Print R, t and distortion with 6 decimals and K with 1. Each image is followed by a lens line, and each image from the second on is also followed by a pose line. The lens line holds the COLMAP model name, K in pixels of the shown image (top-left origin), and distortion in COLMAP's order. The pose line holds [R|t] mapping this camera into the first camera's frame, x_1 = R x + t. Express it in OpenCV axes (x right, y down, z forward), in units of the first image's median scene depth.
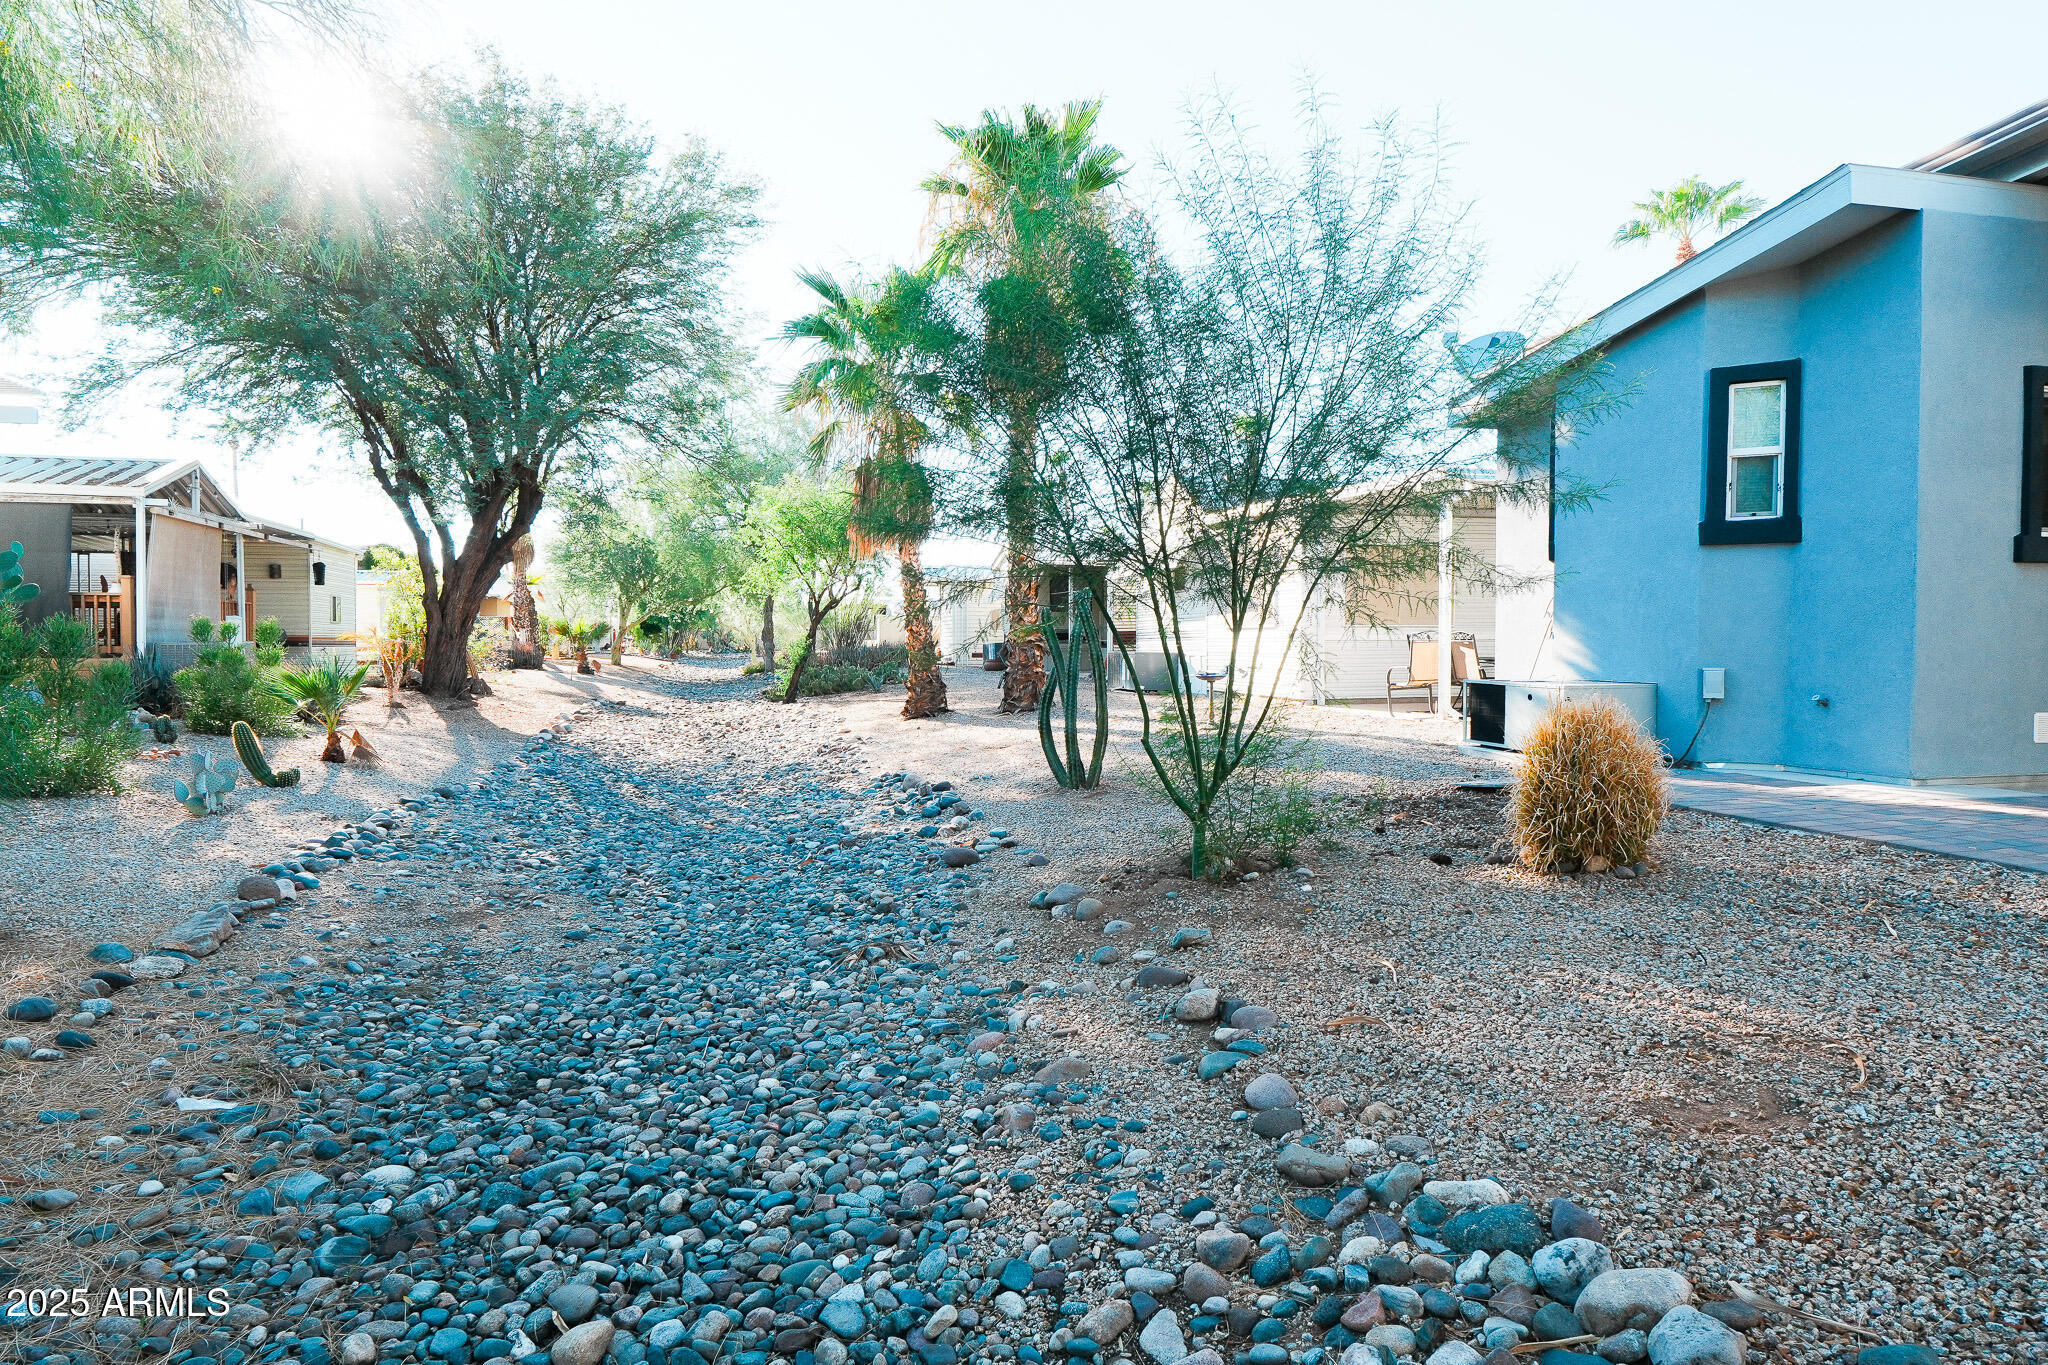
lens RADIAL K [[850.2, 0, 1026.6], [0, 850.2, 677.2], [0, 0, 1]] dist [-0.001679, -0.000138]
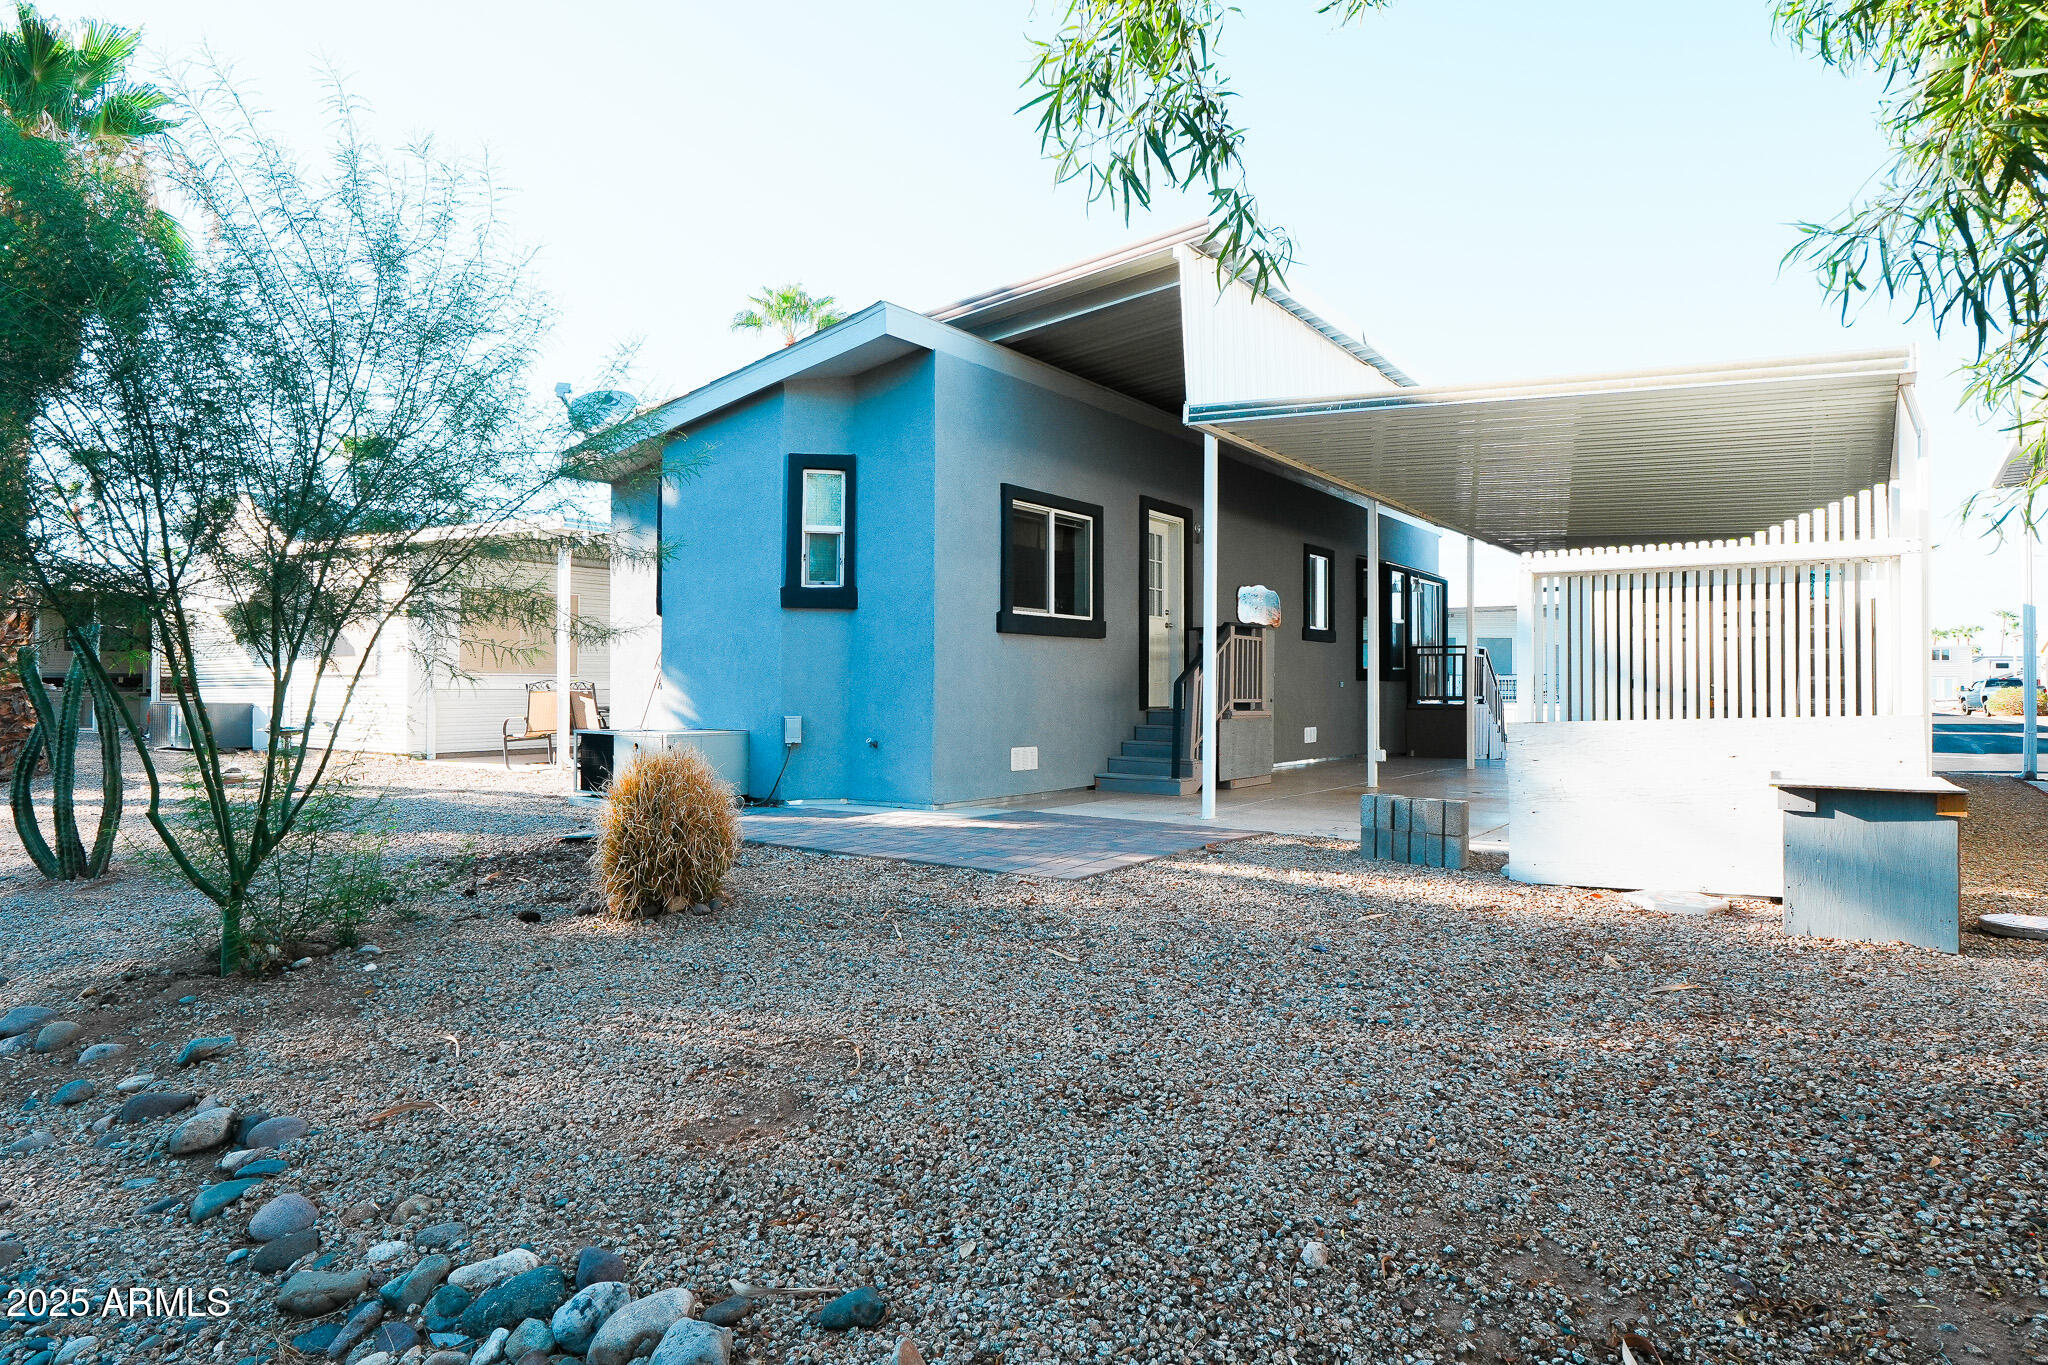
lens RADIAL K [[850.2, 0, 1026.6], [0, 850.2, 677.2], [0, 0, 1]] dist [-0.001679, -0.000138]
pose [[0.868576, 0.004239, 0.495537, 0.534883], [0.008922, 0.999668, -0.024191, -0.033647], [-0.495475, 0.025433, 0.868250, -0.143699]]
